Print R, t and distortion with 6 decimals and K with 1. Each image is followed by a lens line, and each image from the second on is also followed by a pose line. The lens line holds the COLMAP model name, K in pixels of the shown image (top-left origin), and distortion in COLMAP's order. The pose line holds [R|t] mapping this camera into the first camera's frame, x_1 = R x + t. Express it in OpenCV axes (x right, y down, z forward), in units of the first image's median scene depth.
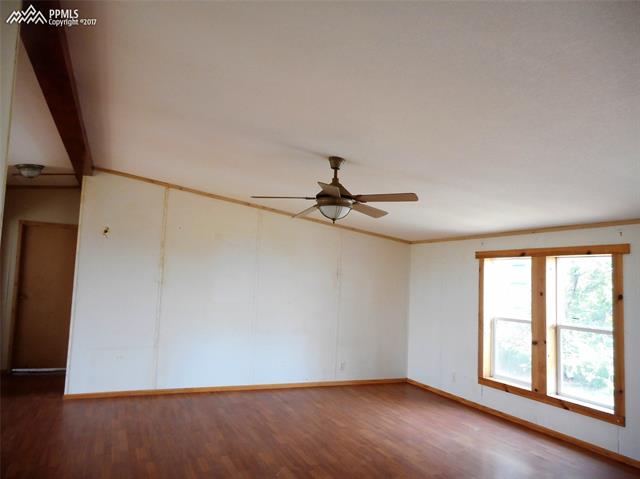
lens RADIAL K [[482.5, 0, 320.0], [0, 482.5, 239.5], [0, 0, 1]] dist [0.001706, 0.002938]
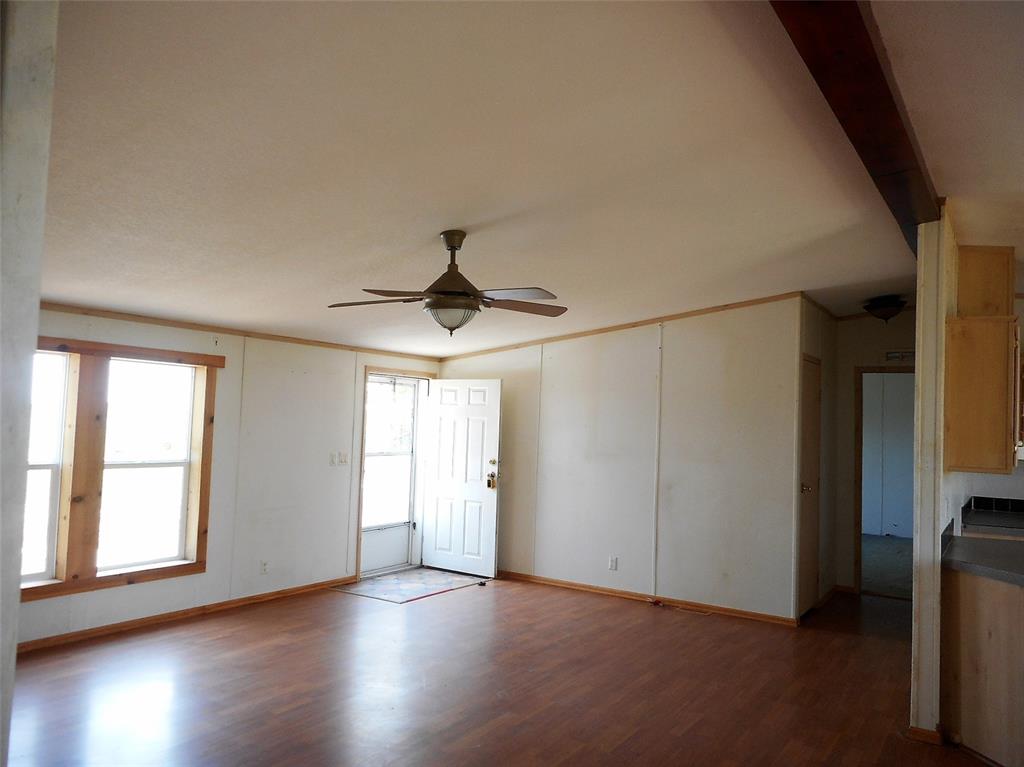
lens RADIAL K [[772.0, 0, 512.0], [0, 772.0, 383.5], [0, 0, 1]] dist [0.001706, 0.002938]
pose [[-0.551235, -0.019629, 0.834119, -0.653650], [-0.136490, 0.988377, -0.066941, 0.065404], [-0.823110, -0.150749, -0.547507, 1.119127]]
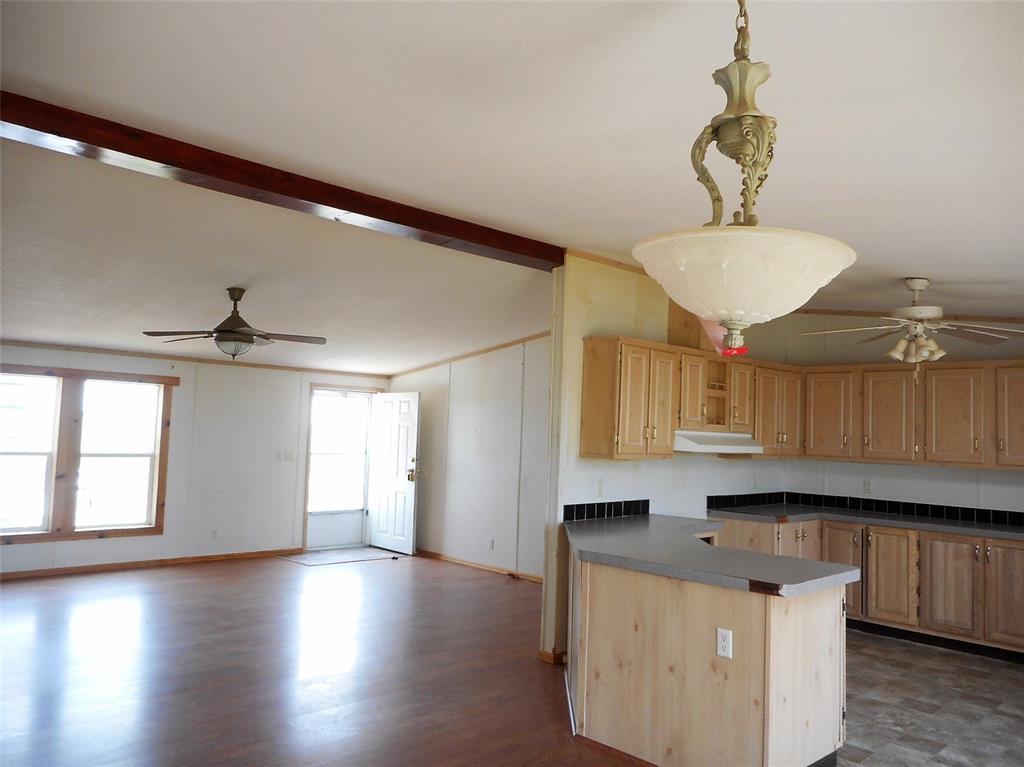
lens RADIAL K [[772.0, 0, 512.0], [0, 772.0, 383.5], [0, 0, 1]] dist [0.001706, 0.002938]
pose [[-0.350032, 0.005164, 0.936723, -1.162505], [-0.139015, 0.988626, -0.057397, 0.016034], [-0.926365, -0.150309, -0.345333, 0.762545]]
